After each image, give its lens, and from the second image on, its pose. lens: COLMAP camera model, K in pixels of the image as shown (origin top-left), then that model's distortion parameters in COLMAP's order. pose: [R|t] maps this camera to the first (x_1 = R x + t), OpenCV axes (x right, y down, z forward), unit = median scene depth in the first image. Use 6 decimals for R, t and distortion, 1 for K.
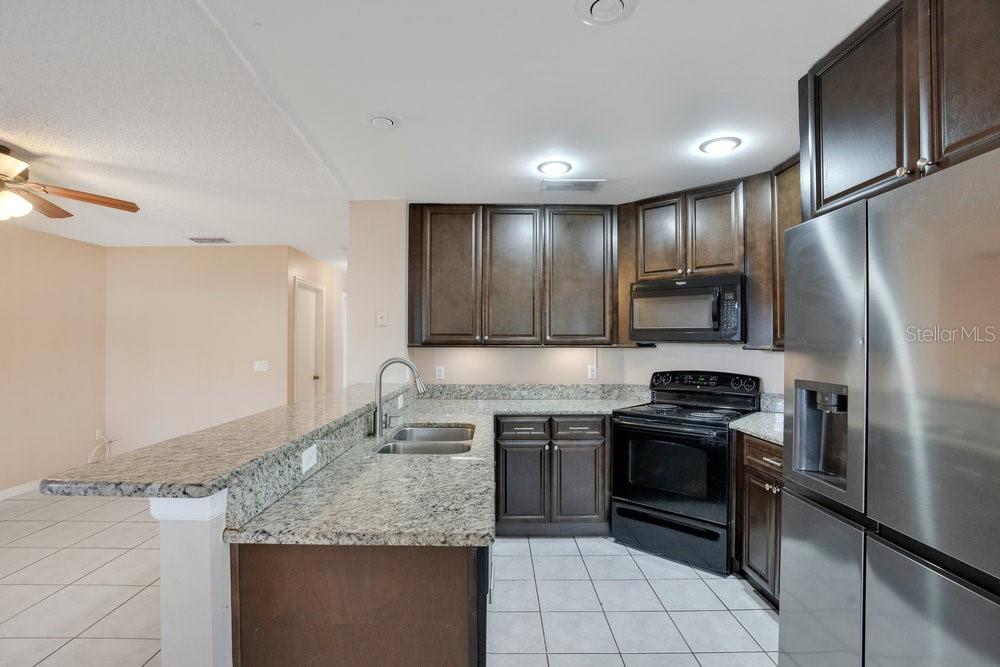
lens RADIAL K [[466.3, 0, 499.9], [0, 466.3, 338.6], [0, 0, 1]] dist [-0.073695, 0.032631]
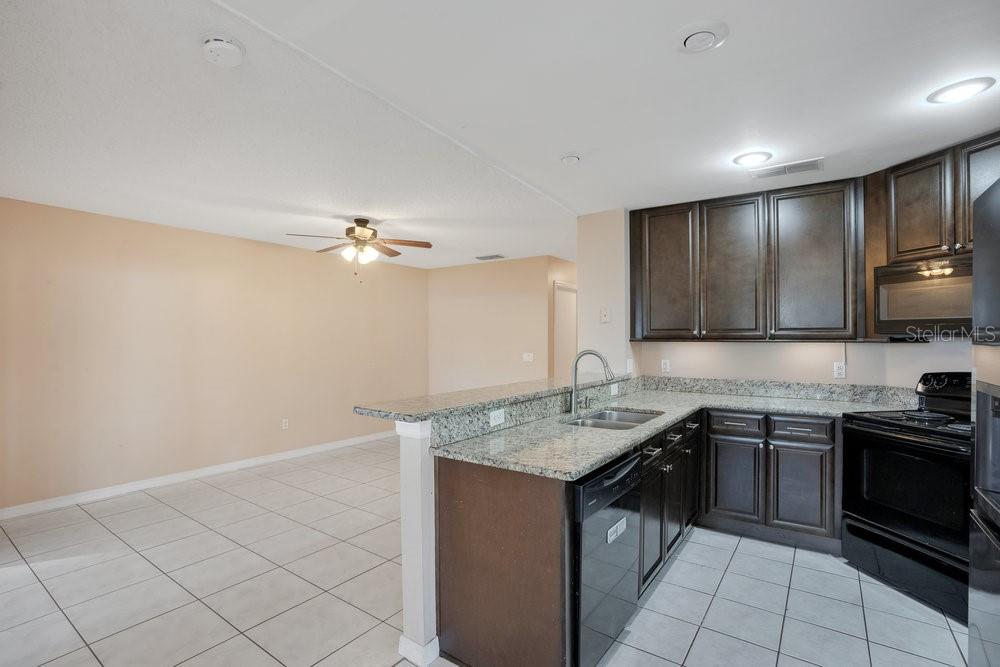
lens RADIAL K [[477.0, 0, 500.0], [0, 477.0, 333.5], [0, 0, 1]] dist [-0.052438, 0.023870]
pose [[0.816170, -0.007297, -0.577766, 0.221070], [0.007677, 0.999969, -0.001784, -0.000972], [0.577761, -0.002980, 0.816200, -0.107256]]
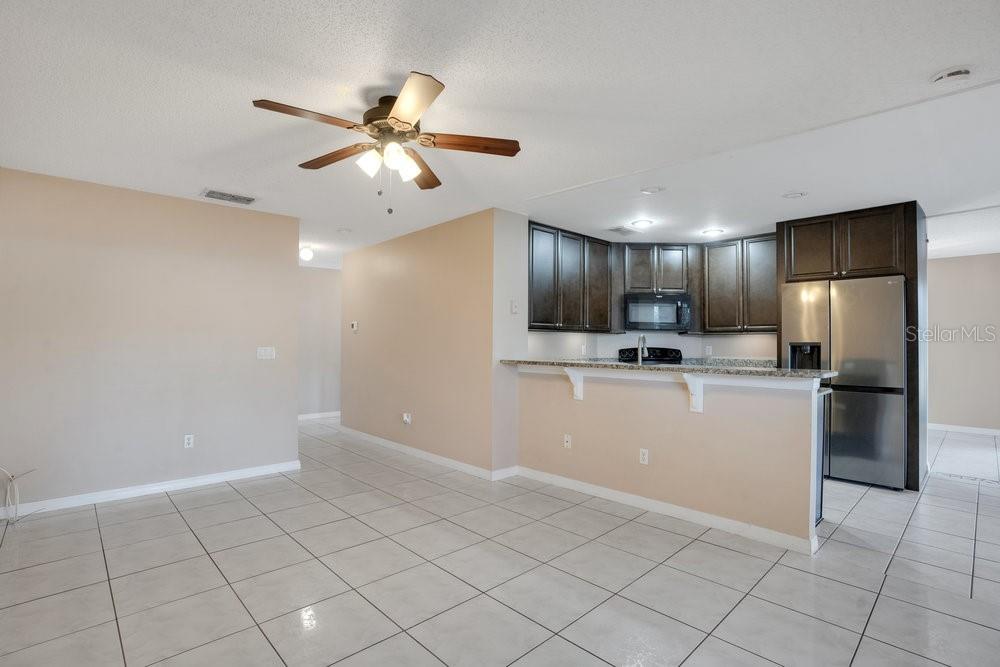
lens RADIAL K [[461.1, 0, 499.3], [0, 461.1, 340.1], [0, 0, 1]] dist [-0.040348, 0.007755]
pose [[0.736252, 0.005098, 0.676688, -1.193490], [-0.007910, 0.999968, 0.001073, 0.047144], [-0.676661, -0.006142, 0.736269, 0.116525]]
